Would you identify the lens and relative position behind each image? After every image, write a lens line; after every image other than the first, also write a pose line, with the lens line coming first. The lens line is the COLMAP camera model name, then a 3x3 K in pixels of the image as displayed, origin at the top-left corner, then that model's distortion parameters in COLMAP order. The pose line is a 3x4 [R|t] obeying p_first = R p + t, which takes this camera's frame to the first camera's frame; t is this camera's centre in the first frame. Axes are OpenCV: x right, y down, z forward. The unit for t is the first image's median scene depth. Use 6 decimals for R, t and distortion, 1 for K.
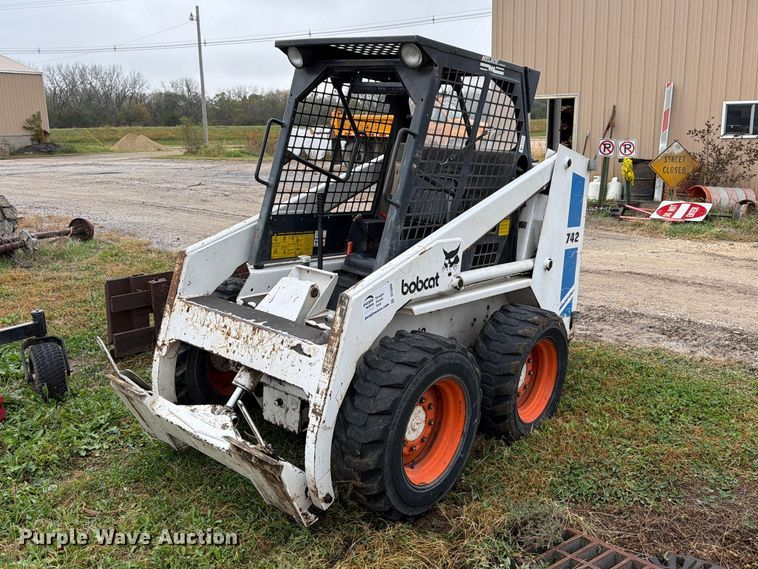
lens RADIAL K [[672.1, 0, 396.3], [0, 672.1, 261.3], [0, 0, 1]] dist [0.081932, -0.138885]
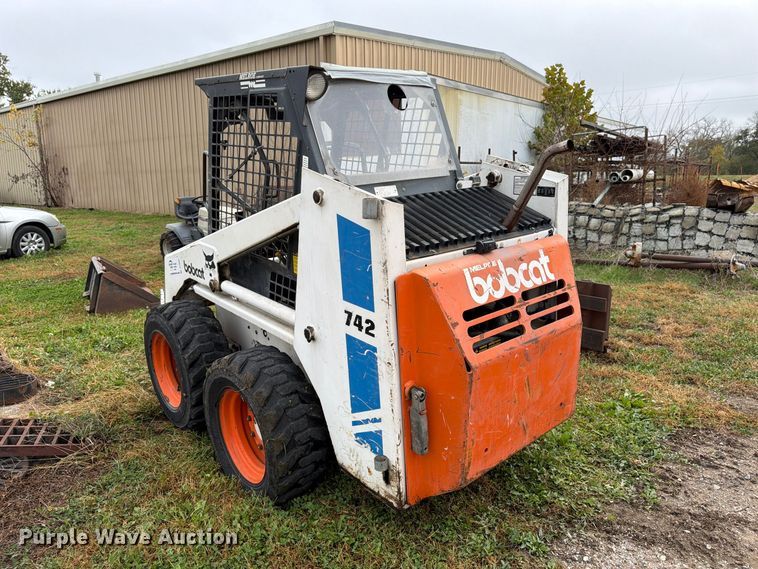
lens RADIAL K [[540.3, 0, 378.8], [0, 540.3, 284.3], [0, 0, 1]] dist [0.055738, -0.072050]
pose [[-0.178259, 0.206590, -0.962052, 0.915159], [-0.186182, 0.952969, 0.239137, -0.239543], [0.966209, 0.221746, -0.131412, 1.363493]]
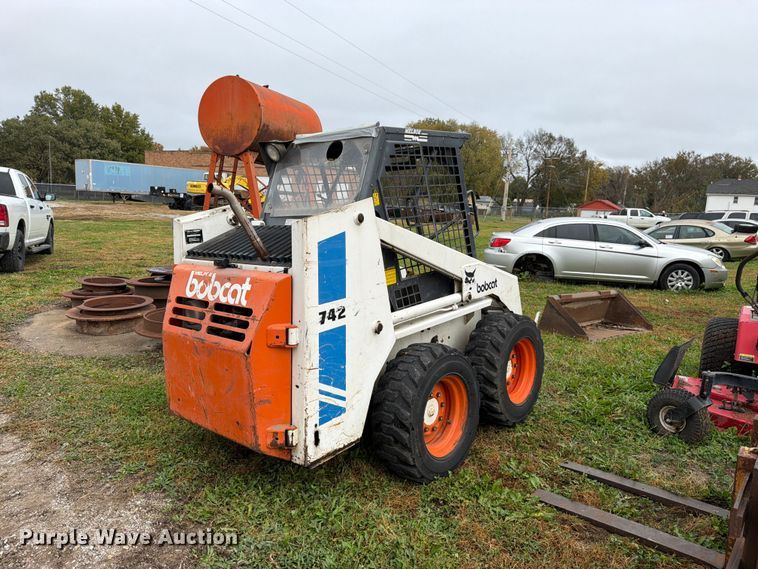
lens RADIAL K [[541.0, 0, 379.7], [0, 541.0, 283.3], [0, 0, 1]] dist [0.059115, -0.068458]
pose [[-0.999178, -0.036295, 0.018037, -0.026893], [-0.027975, 0.939621, 0.341072, -0.426583], [-0.029327, 0.340287, -0.939864, 2.224444]]
